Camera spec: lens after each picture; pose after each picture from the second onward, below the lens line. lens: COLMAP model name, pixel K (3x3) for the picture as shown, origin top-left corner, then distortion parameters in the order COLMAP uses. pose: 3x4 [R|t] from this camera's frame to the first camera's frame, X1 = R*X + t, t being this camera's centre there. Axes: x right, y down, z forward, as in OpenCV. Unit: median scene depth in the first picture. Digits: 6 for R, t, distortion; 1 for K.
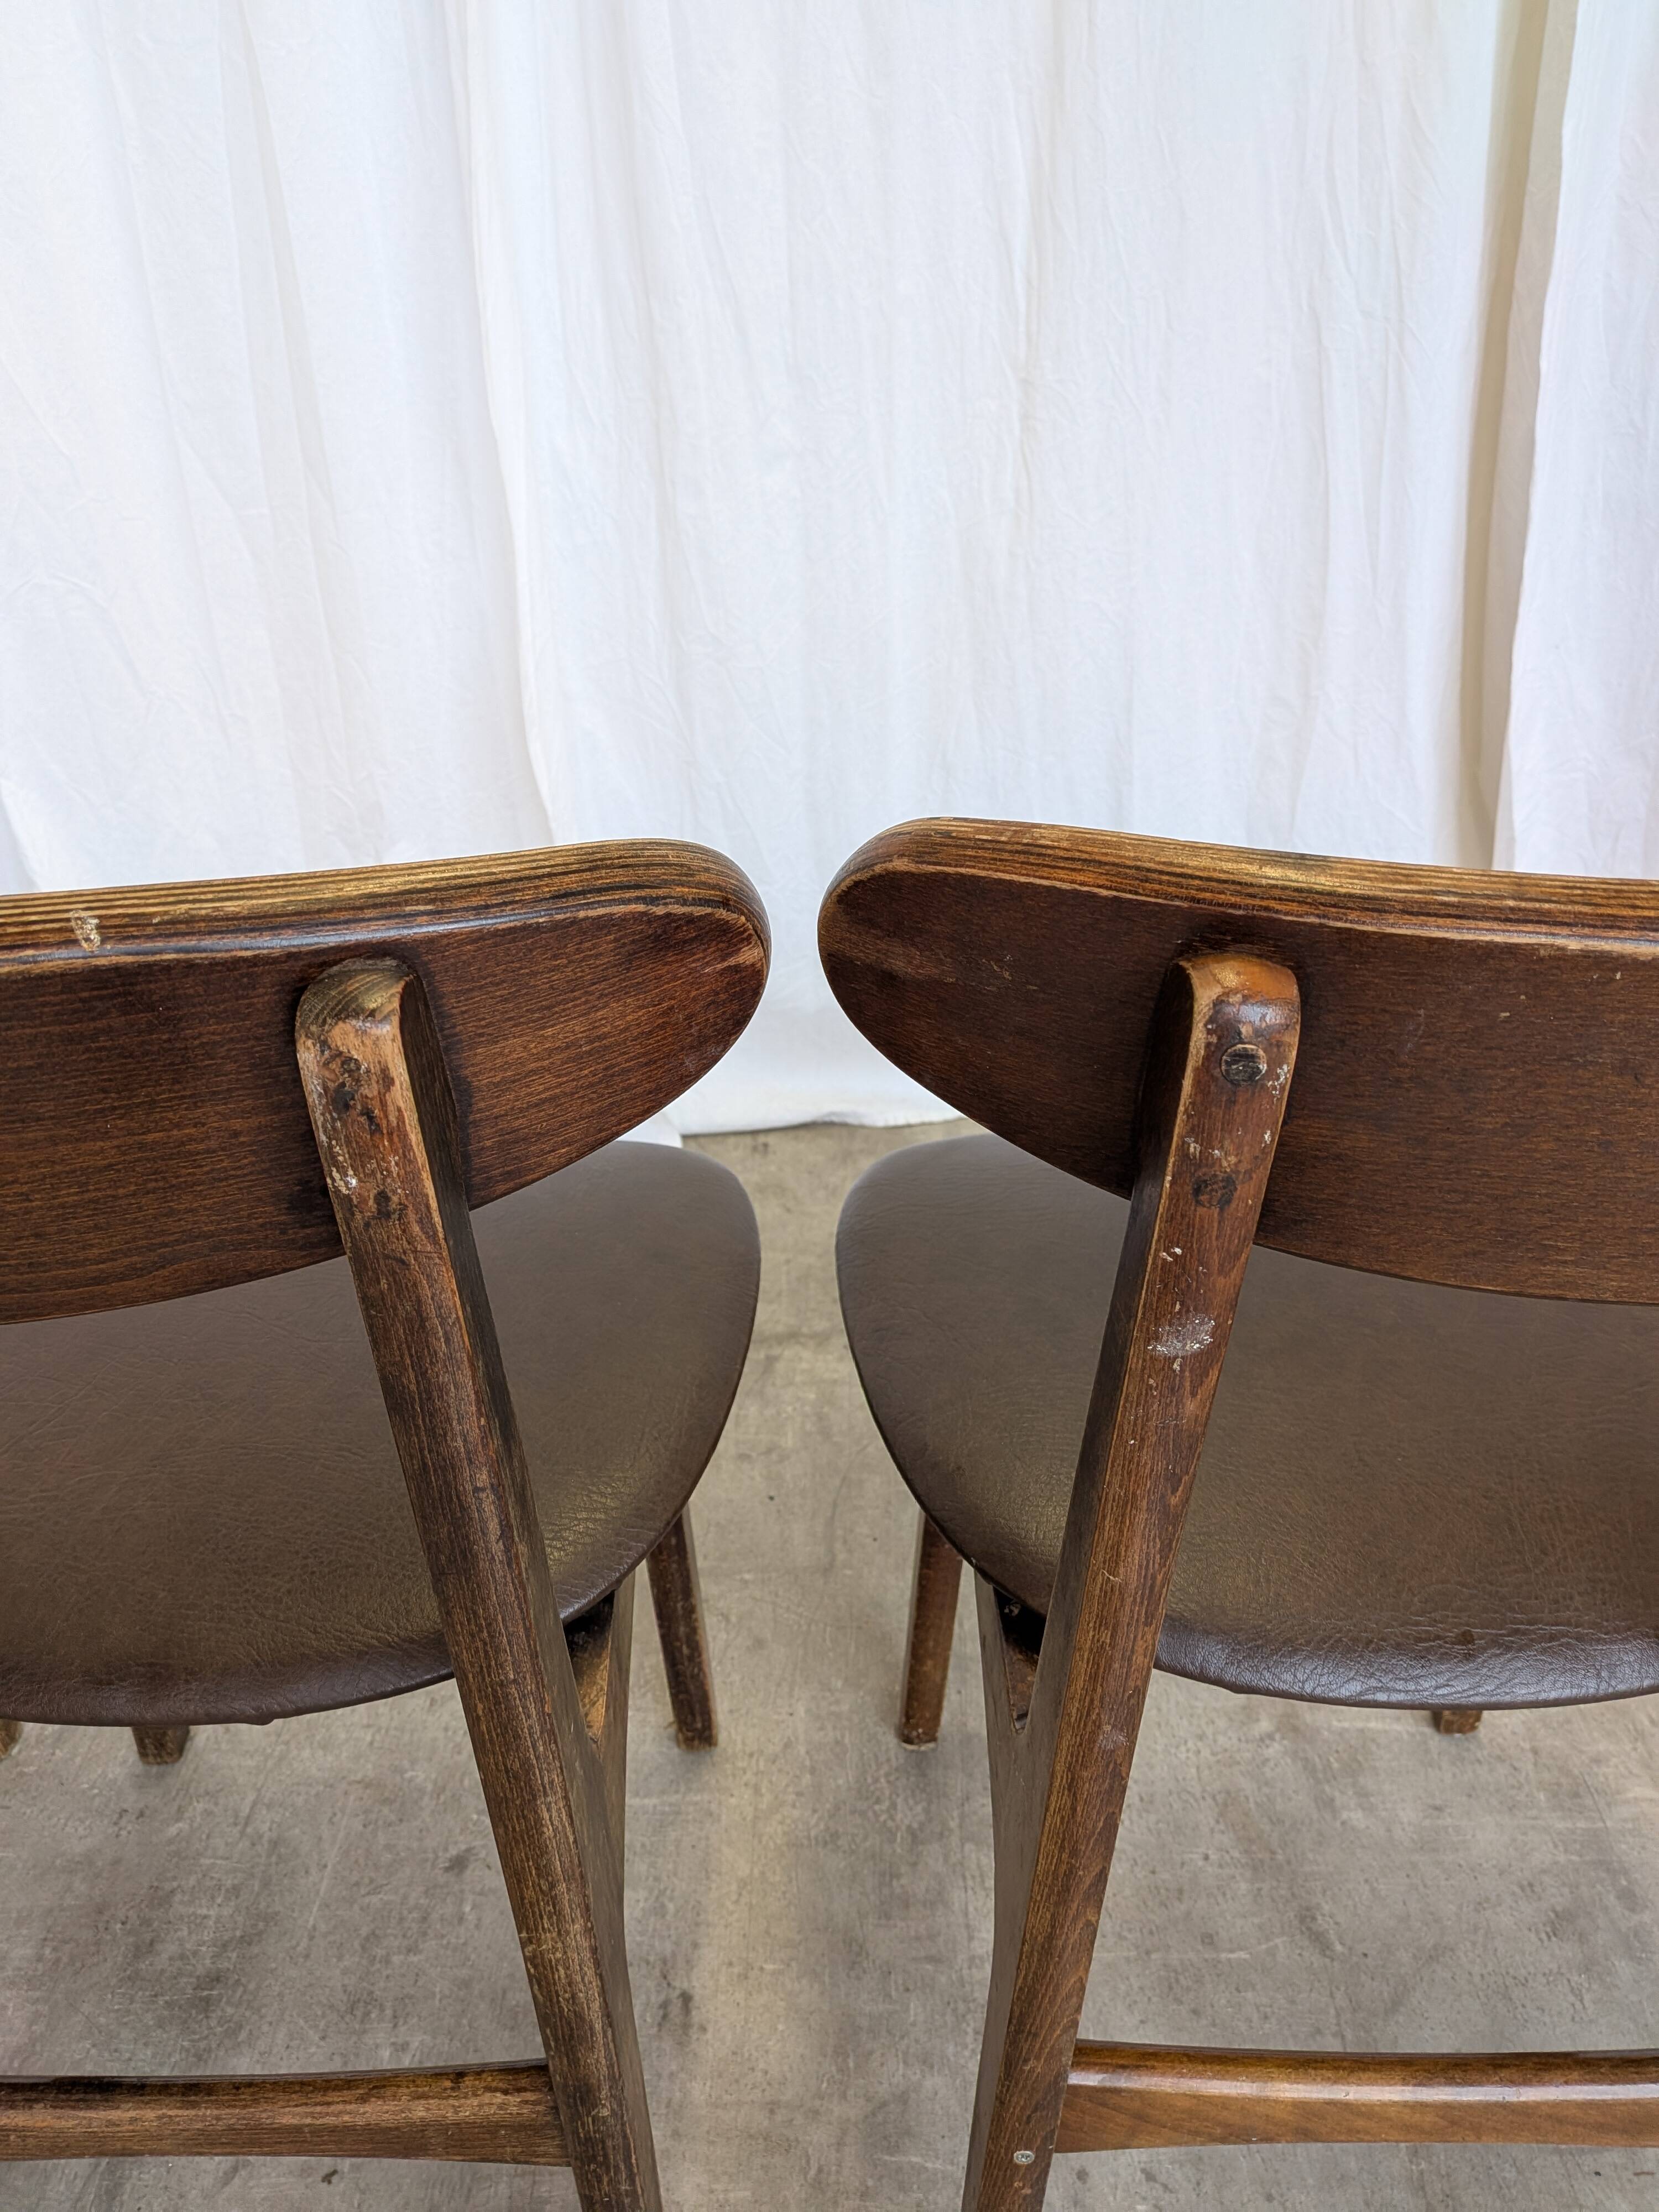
lens RADIAL K [[1616.5, 0, 804.4], [0, 1616.5, 1077.6], [0, 0, 1]] dist [0.027843, -0.066282]
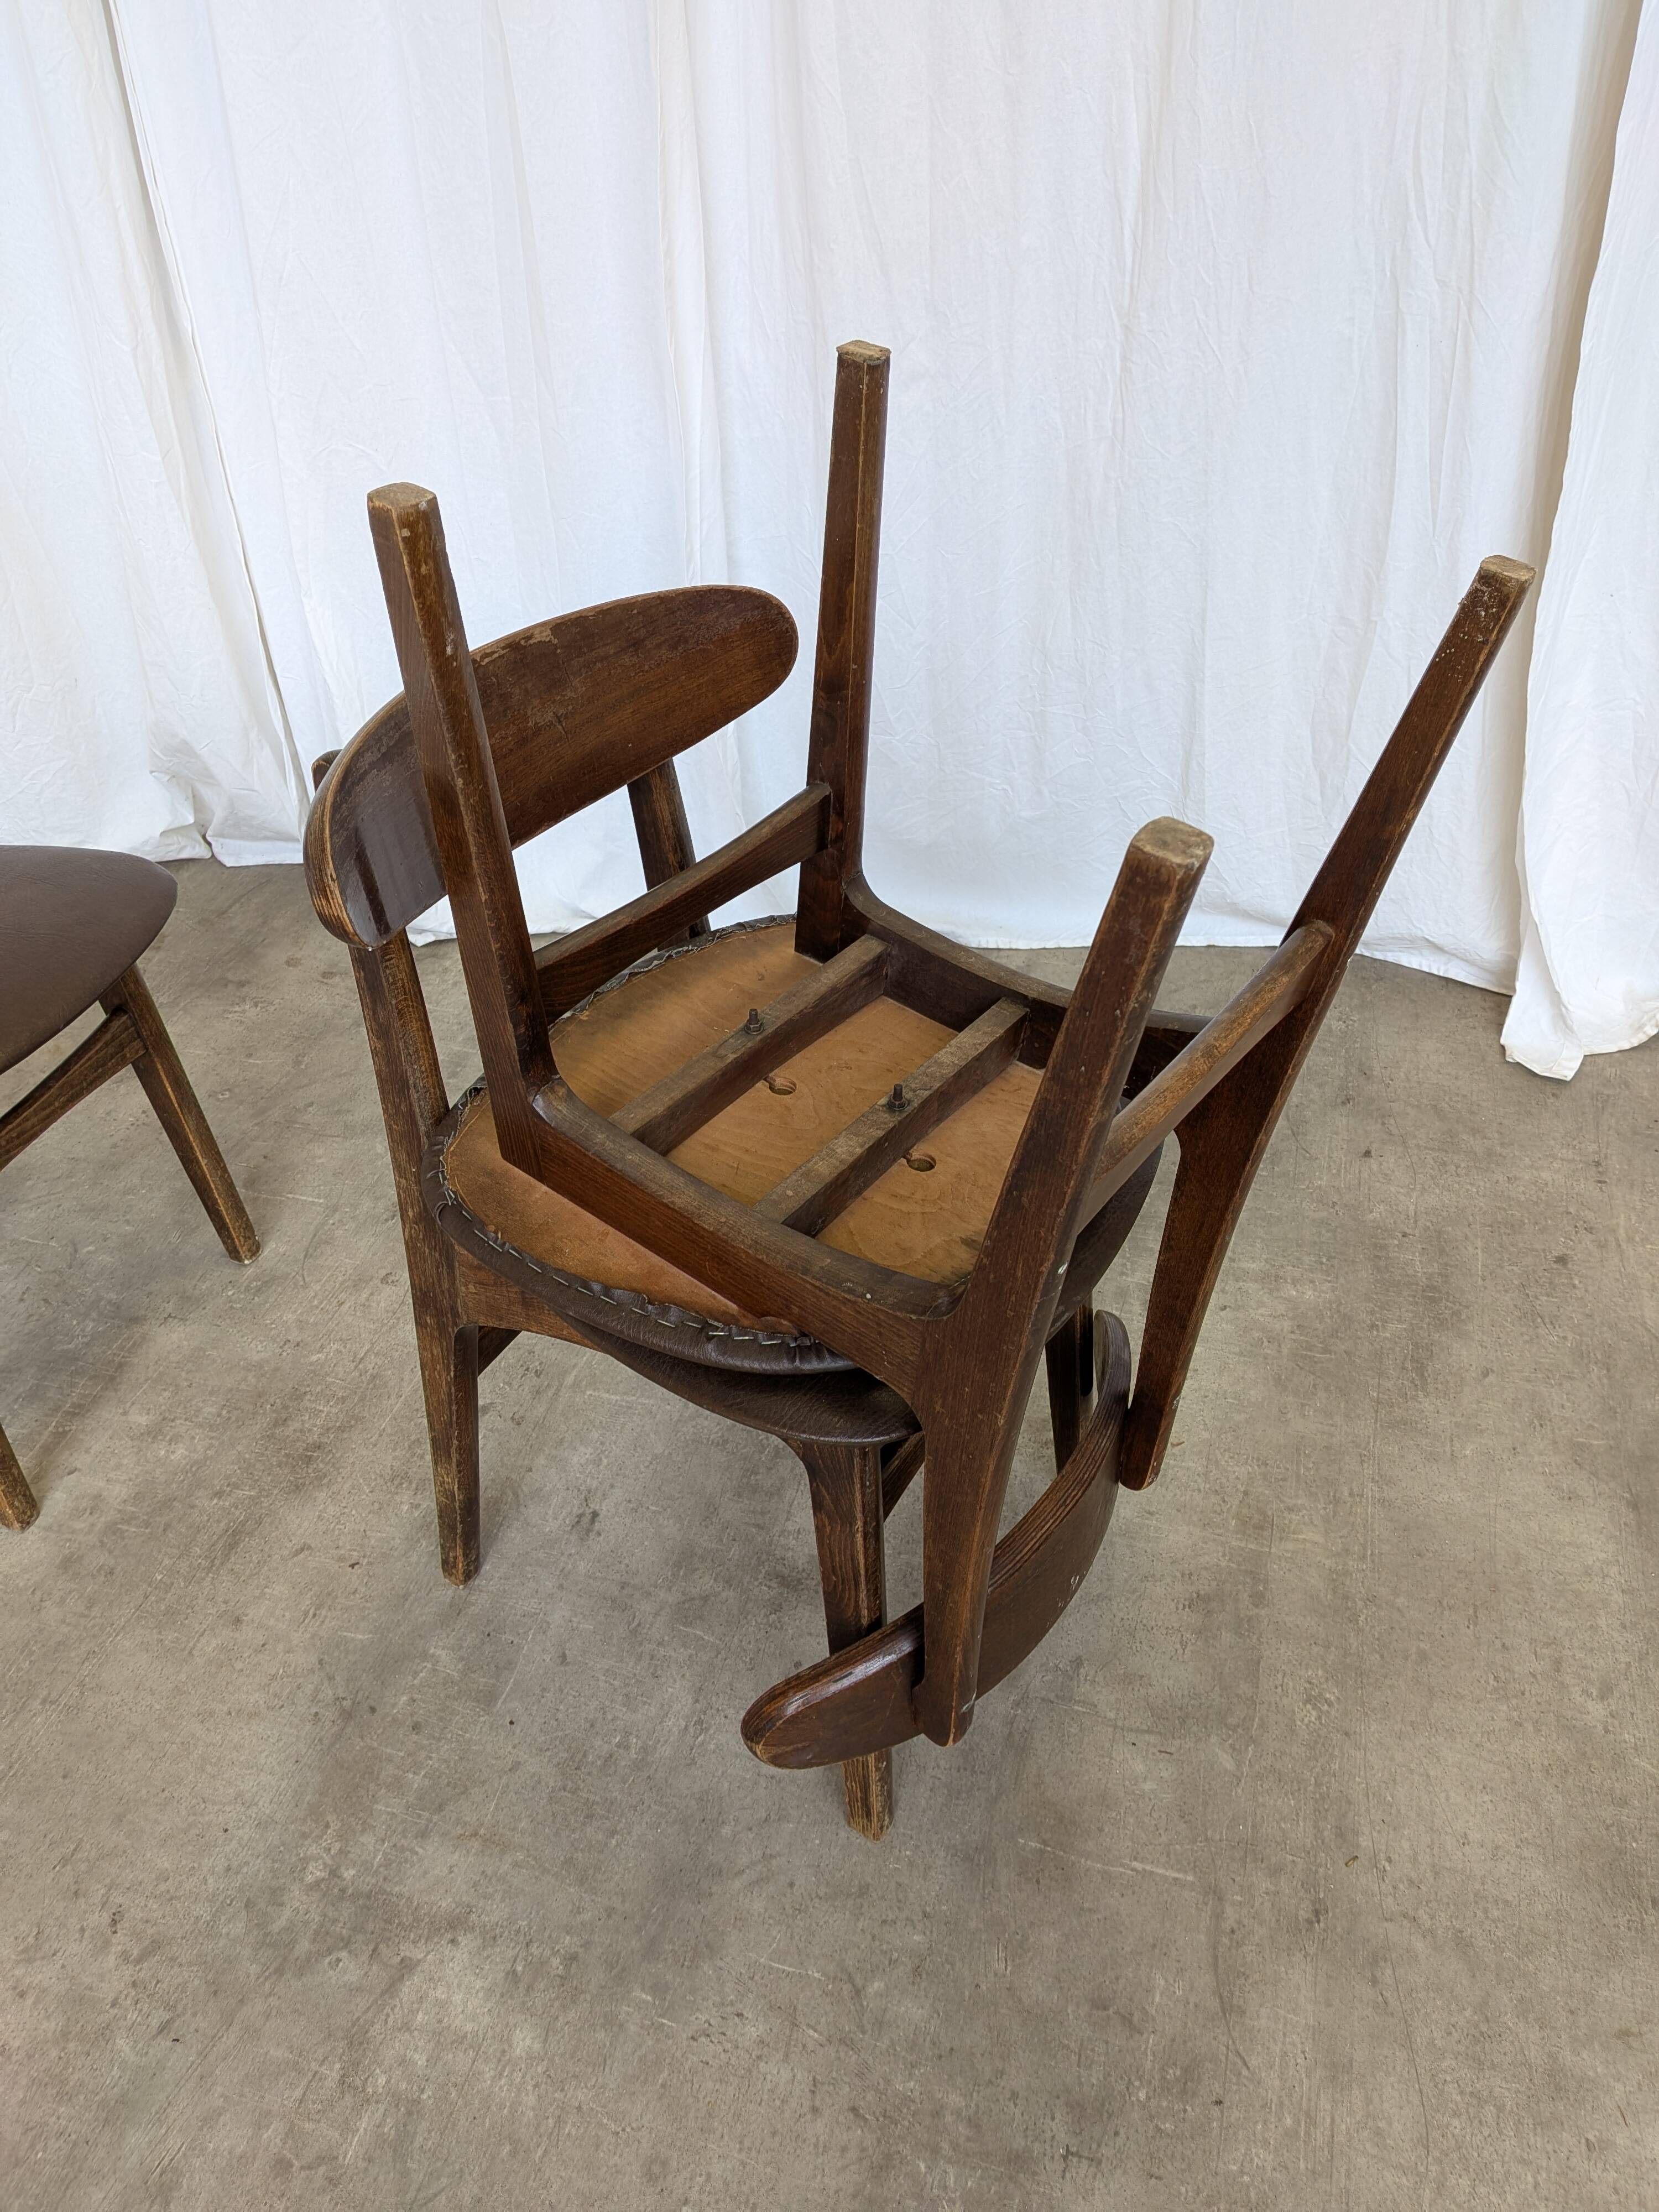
lens RADIAL K [[1615.8, 0, 834.3], [0, 1615.8, 1080.7], [0, 0, 1]] dist [0.017458, -0.041230]
pose [[0.968957, 0.150640, -0.196037, 0.337506], [-0.118462, 0.978871, 0.166669, -0.100766], [0.217002, -0.138272, 0.966329, -0.325035]]
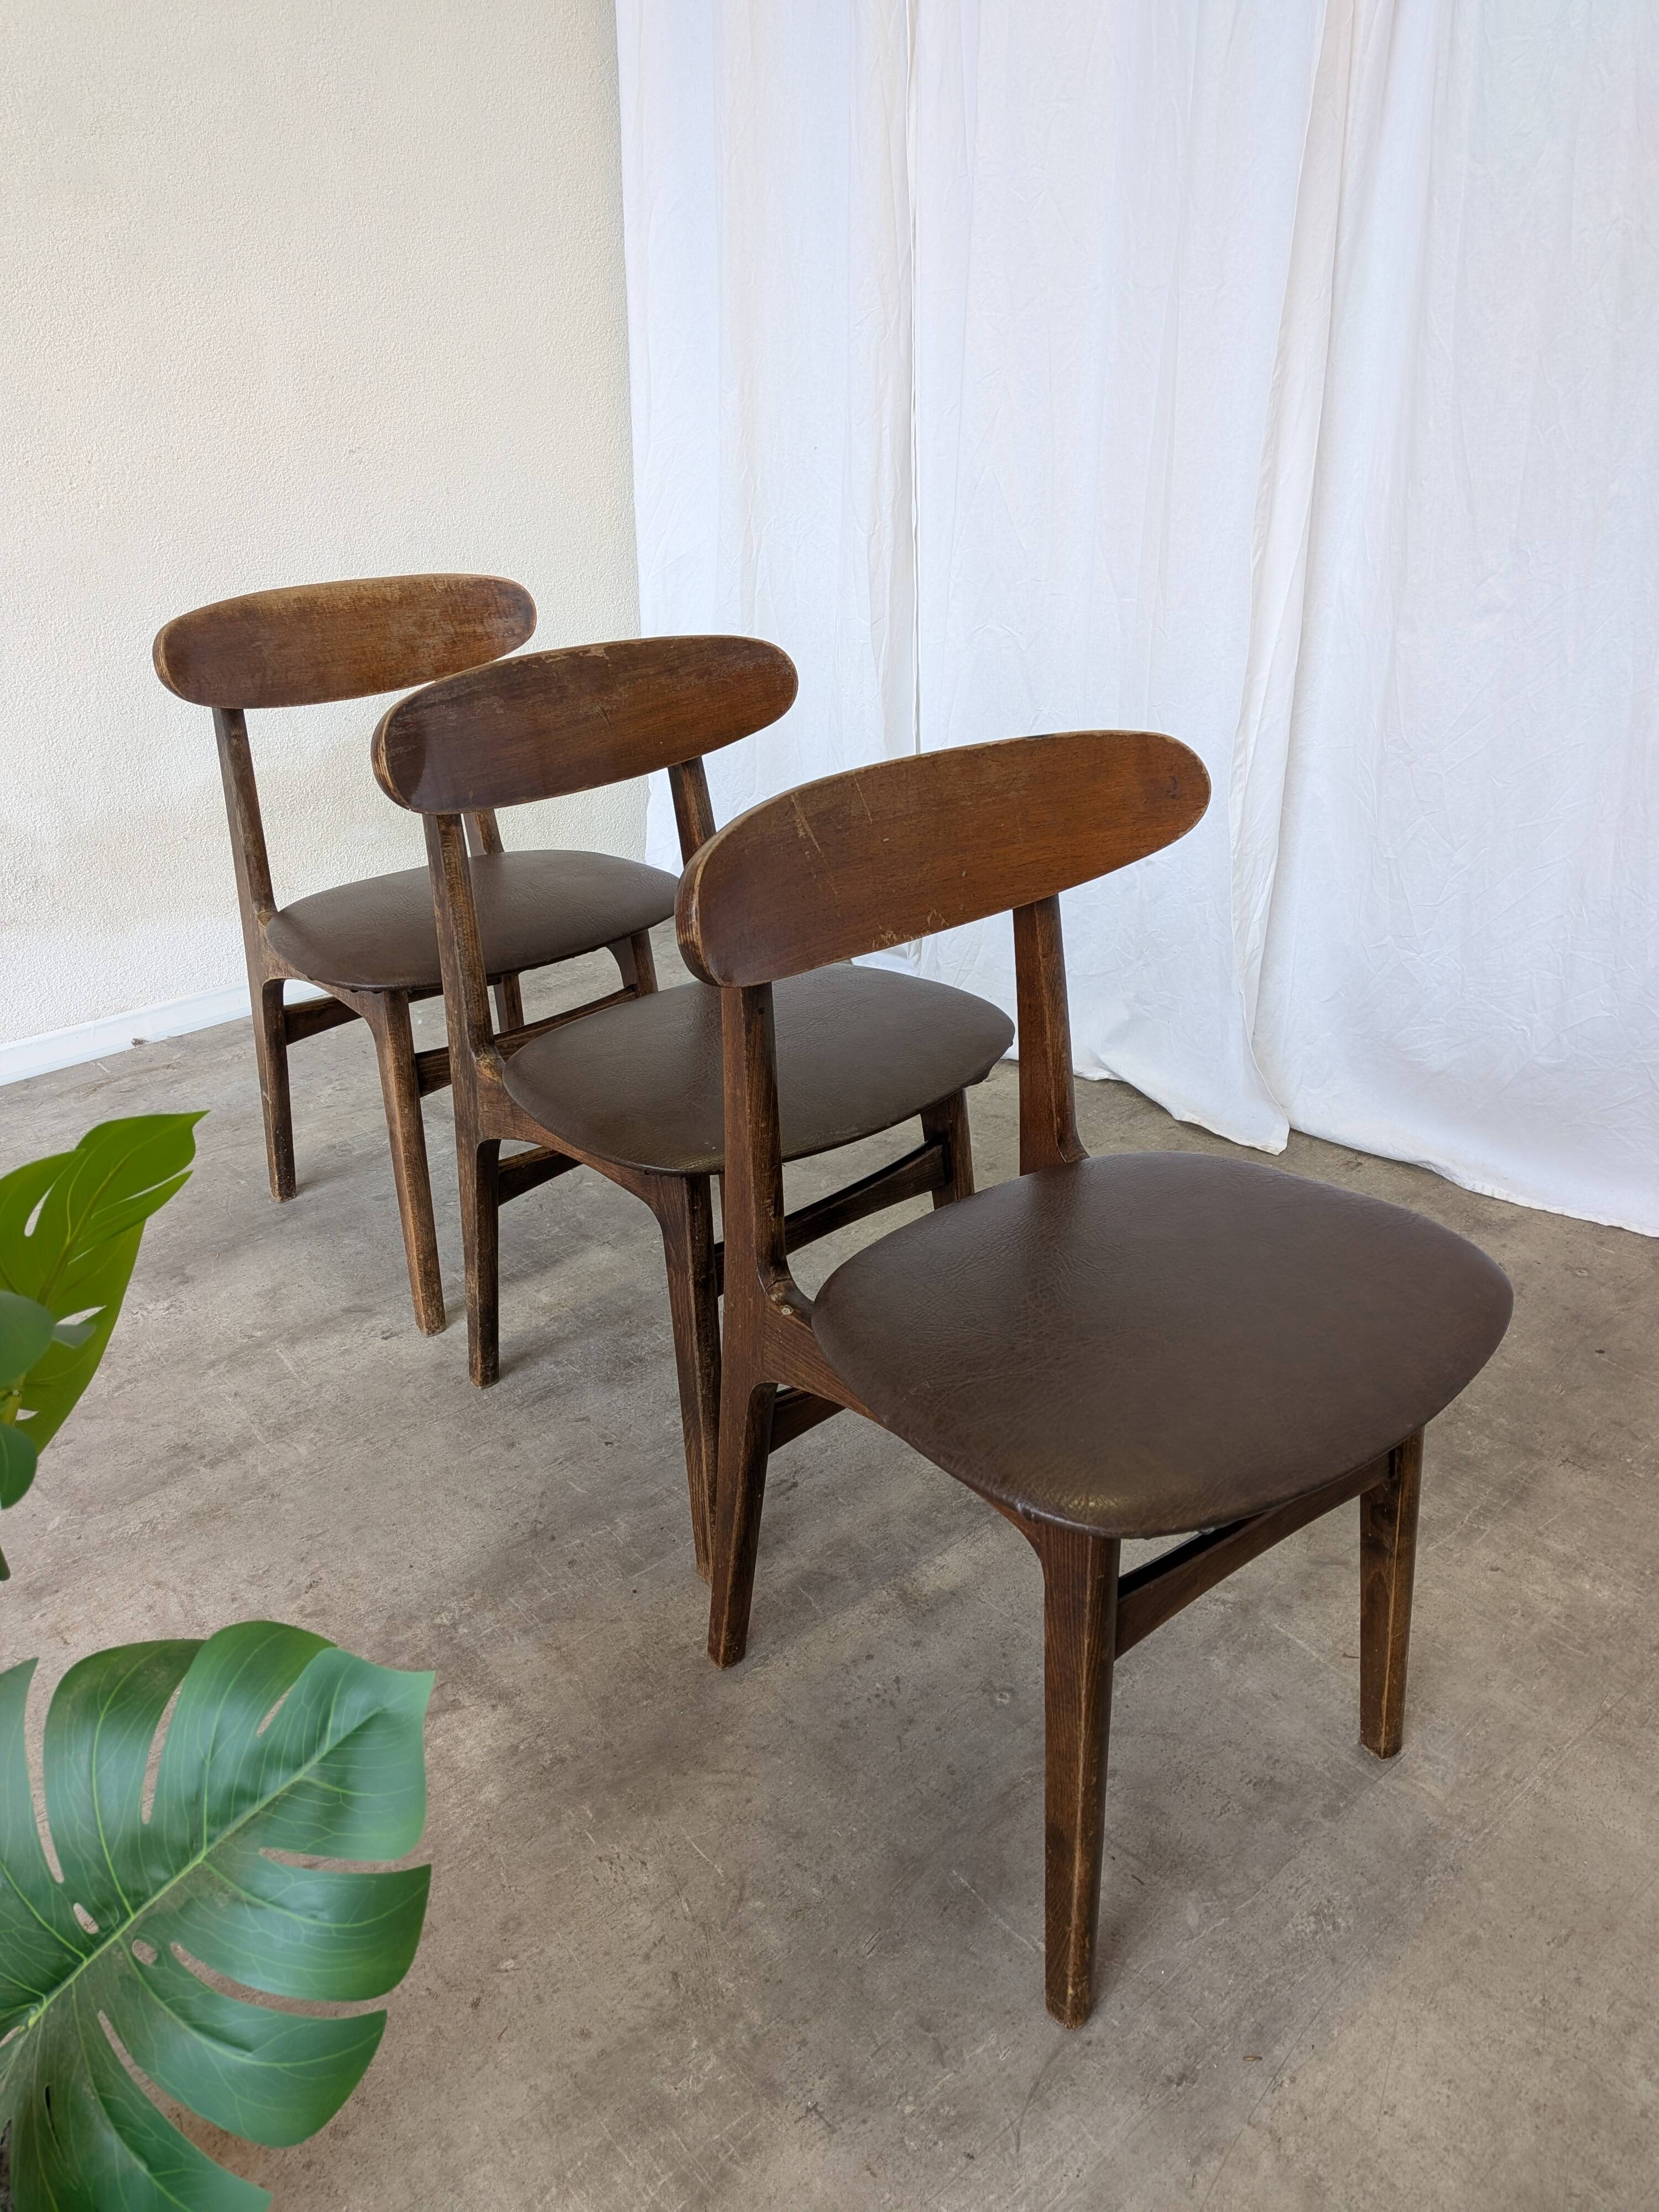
lens RADIAL K [[1617.2, 0, 818.4], [0, 1617.2, 1103.0], [0, 0, 1]] dist [0.090994, -0.156560]
pose [[0.668654, 0.335907, -0.663376, 0.842243], [-0.336957, 0.932168, 0.132375, -0.043073], [0.662844, 0.135017, 0.736484, -0.277413]]
